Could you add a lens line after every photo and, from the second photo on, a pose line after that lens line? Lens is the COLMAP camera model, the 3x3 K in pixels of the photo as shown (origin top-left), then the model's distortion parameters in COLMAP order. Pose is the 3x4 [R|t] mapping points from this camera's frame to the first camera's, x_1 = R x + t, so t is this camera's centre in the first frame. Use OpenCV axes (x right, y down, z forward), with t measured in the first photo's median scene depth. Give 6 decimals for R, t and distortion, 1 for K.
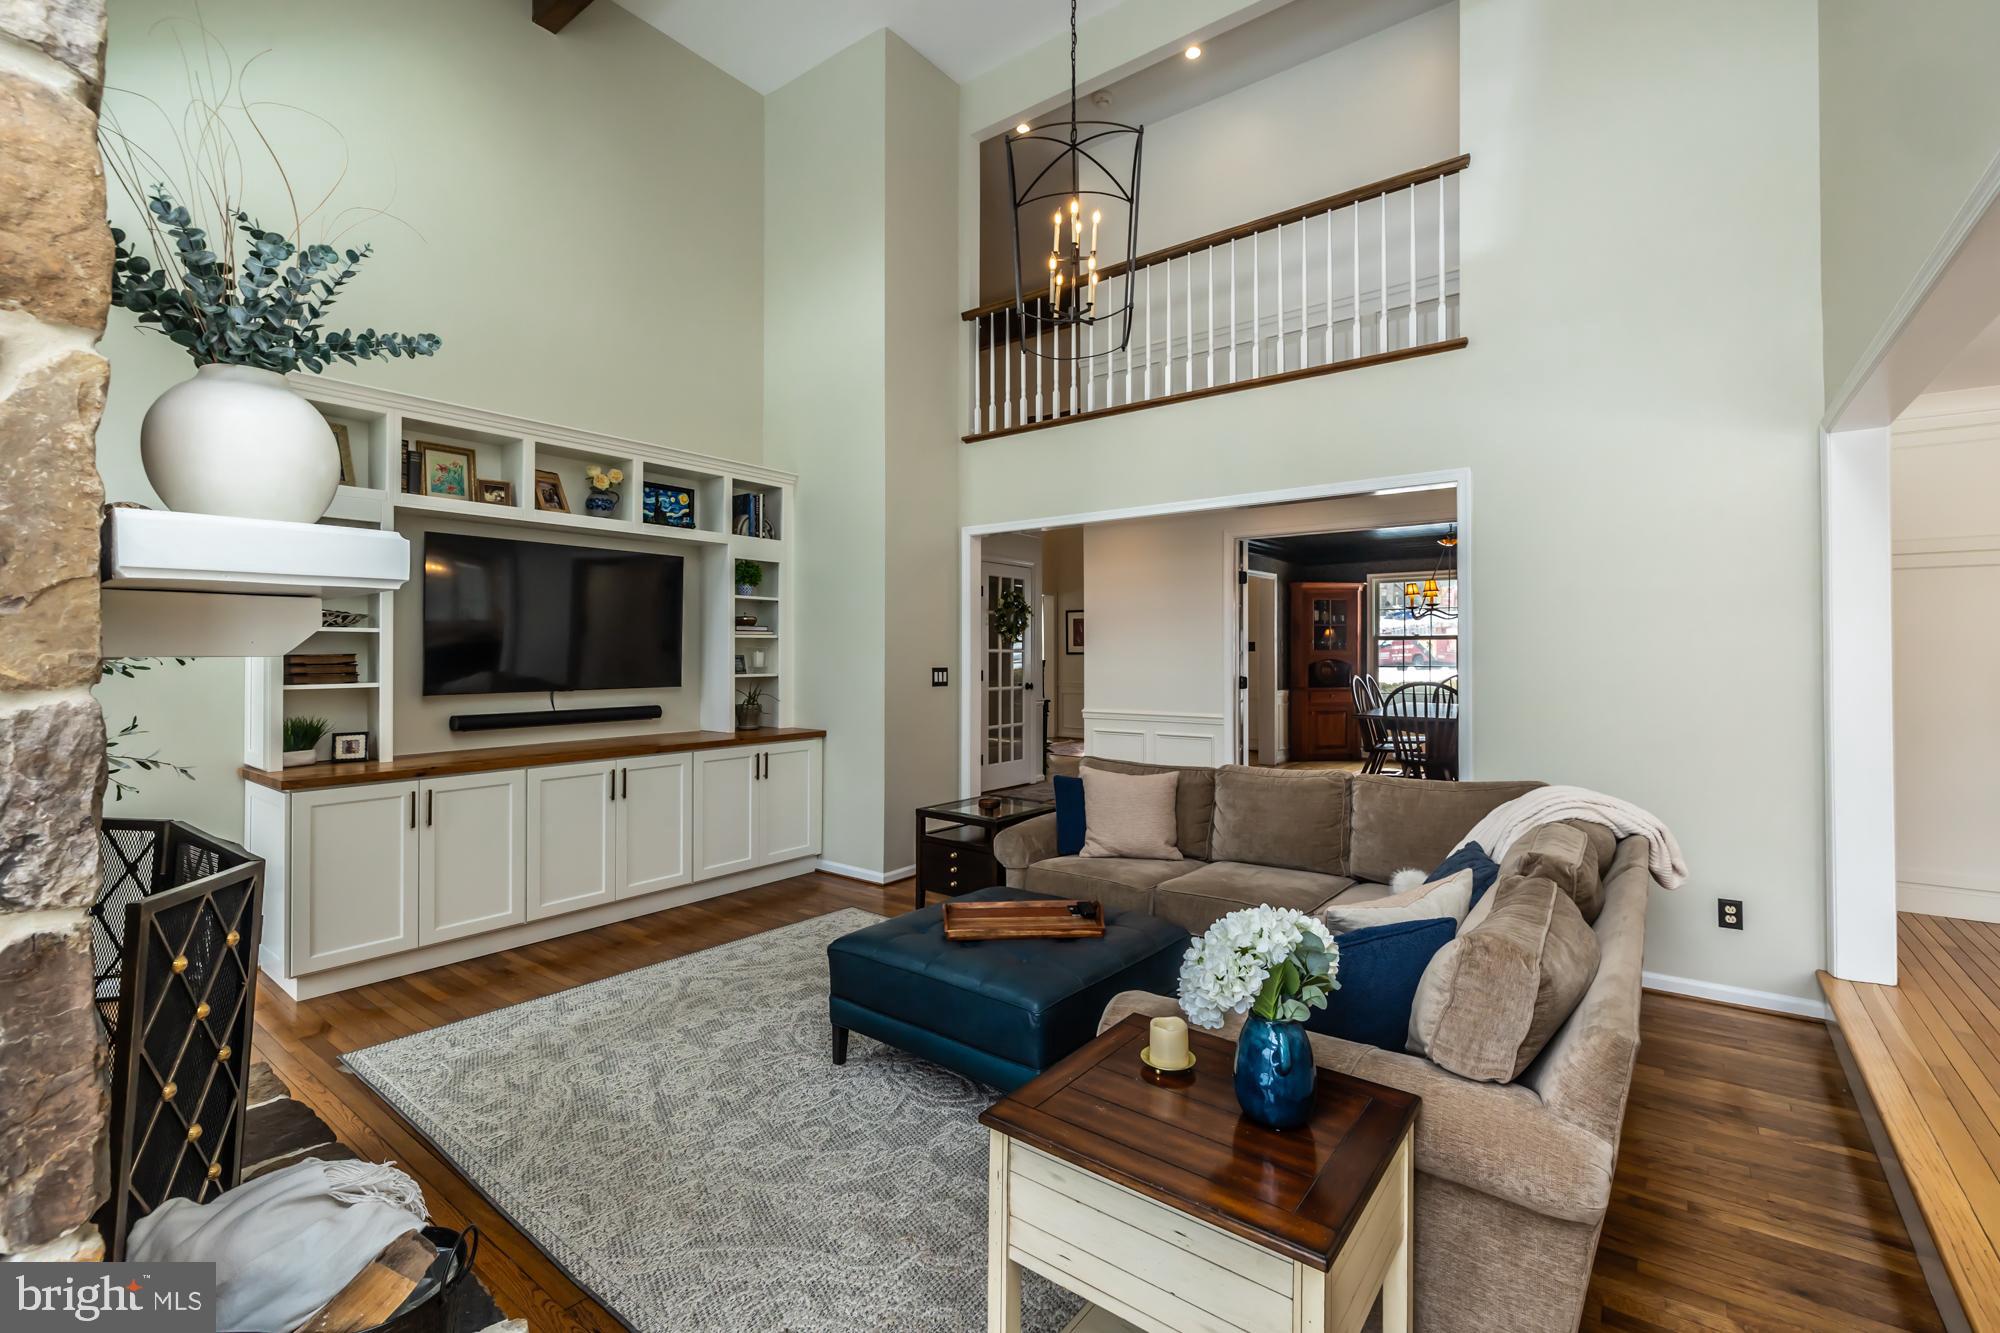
lens RADIAL K [[867.3, 0, 1006.9], [0, 867.3, 657.8], [0, 0, 1]] dist [-0.000873, -0.000222]
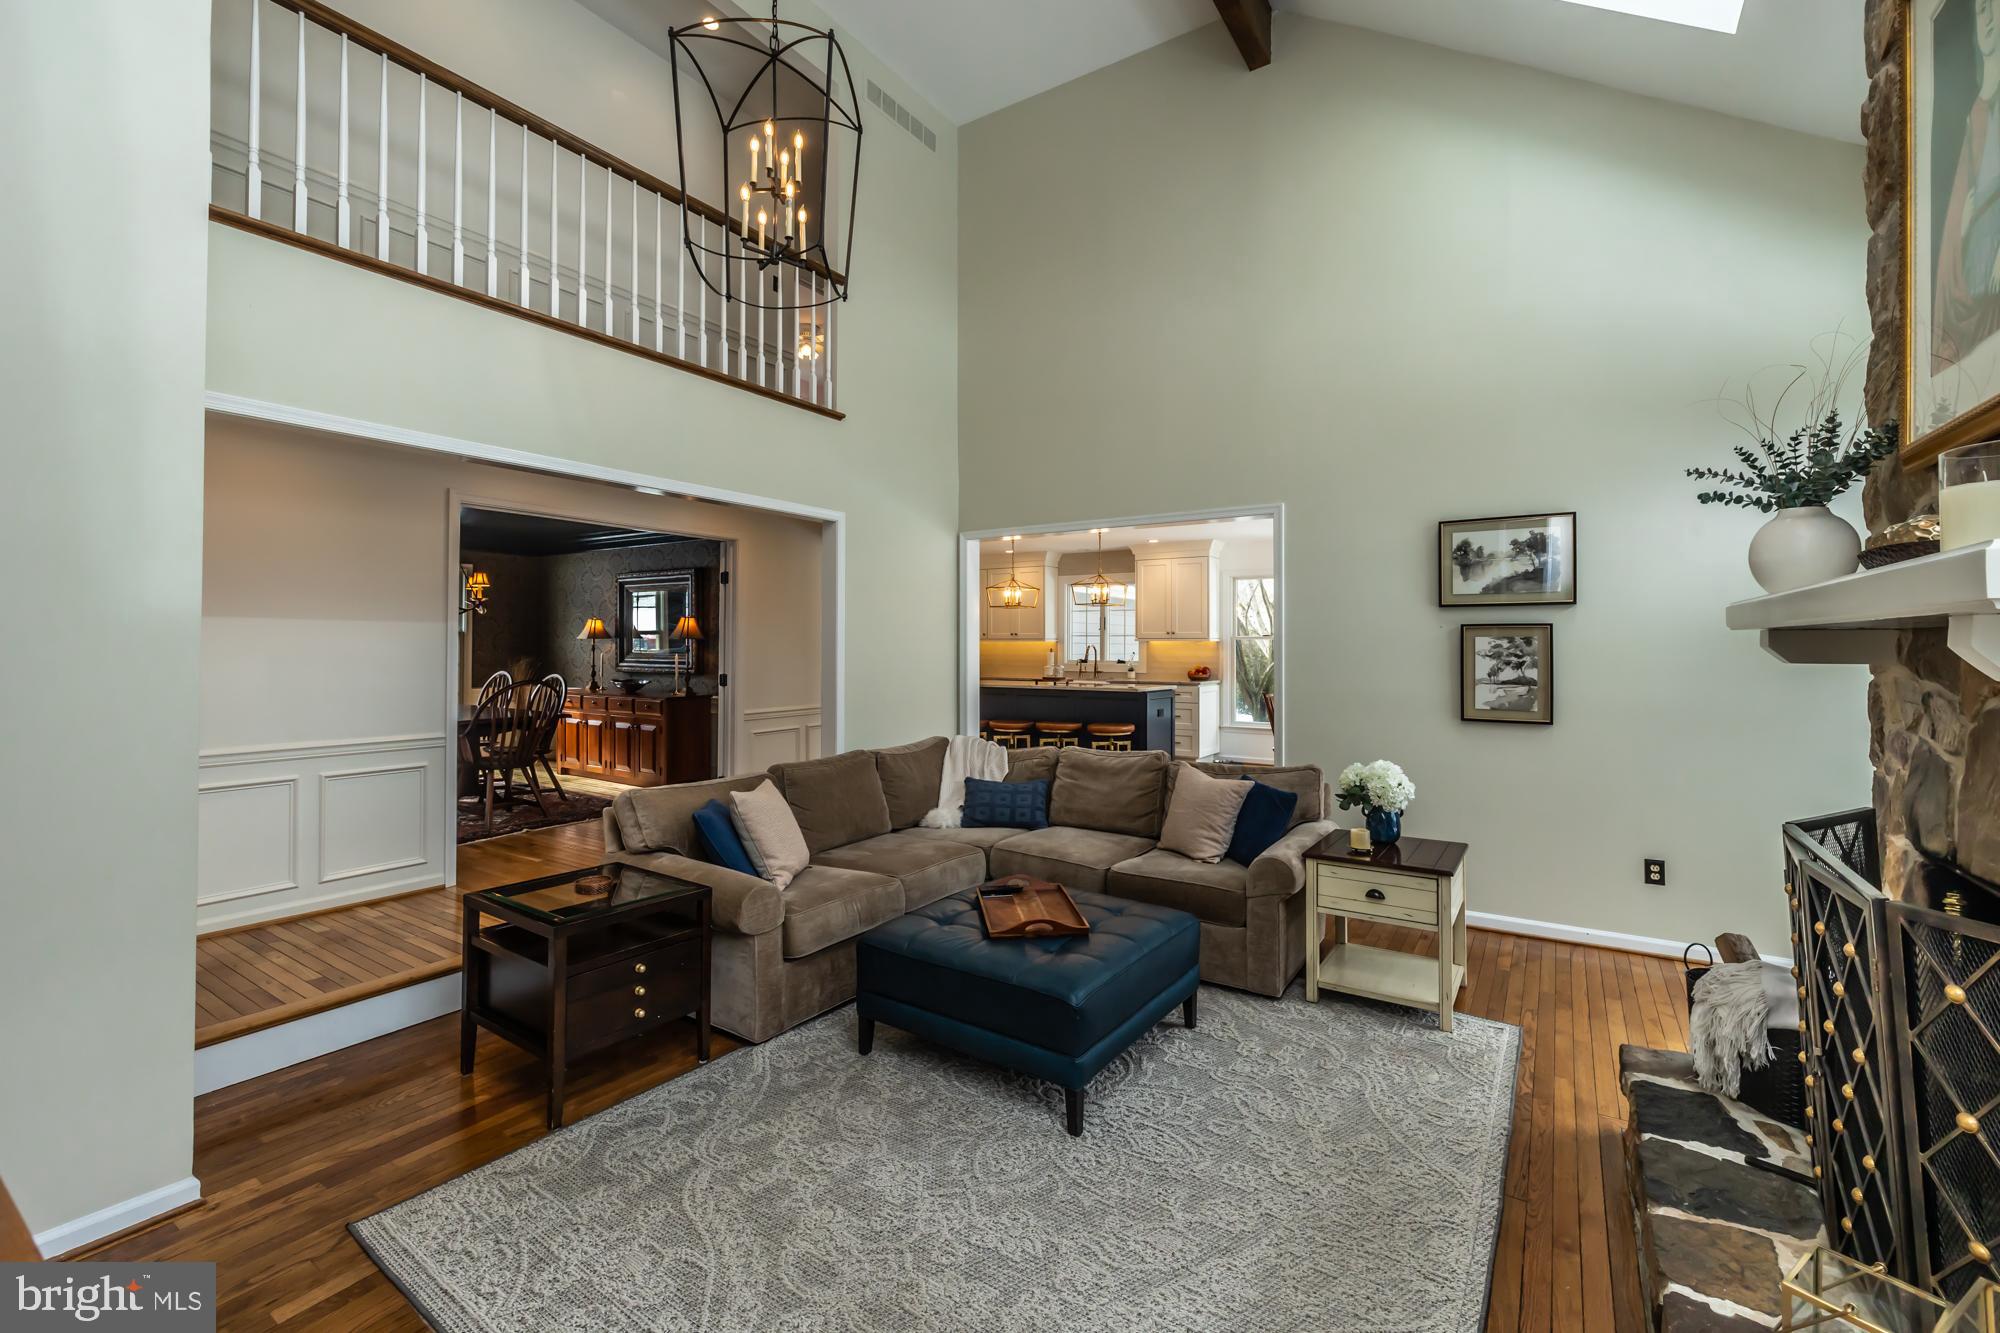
lens RADIAL K [[849.8, 0, 998.4], [0, 849.8, 657.6], [0, 0, 1]] dist [-0.000097, 0.000096]
pose [[-0.065177, 0.000249, 0.997874, -1.086336], [0.006518, 0.999979, 0.000176, 0.000064], [-0.997852, 0.006515, -0.065177, 1.198537]]
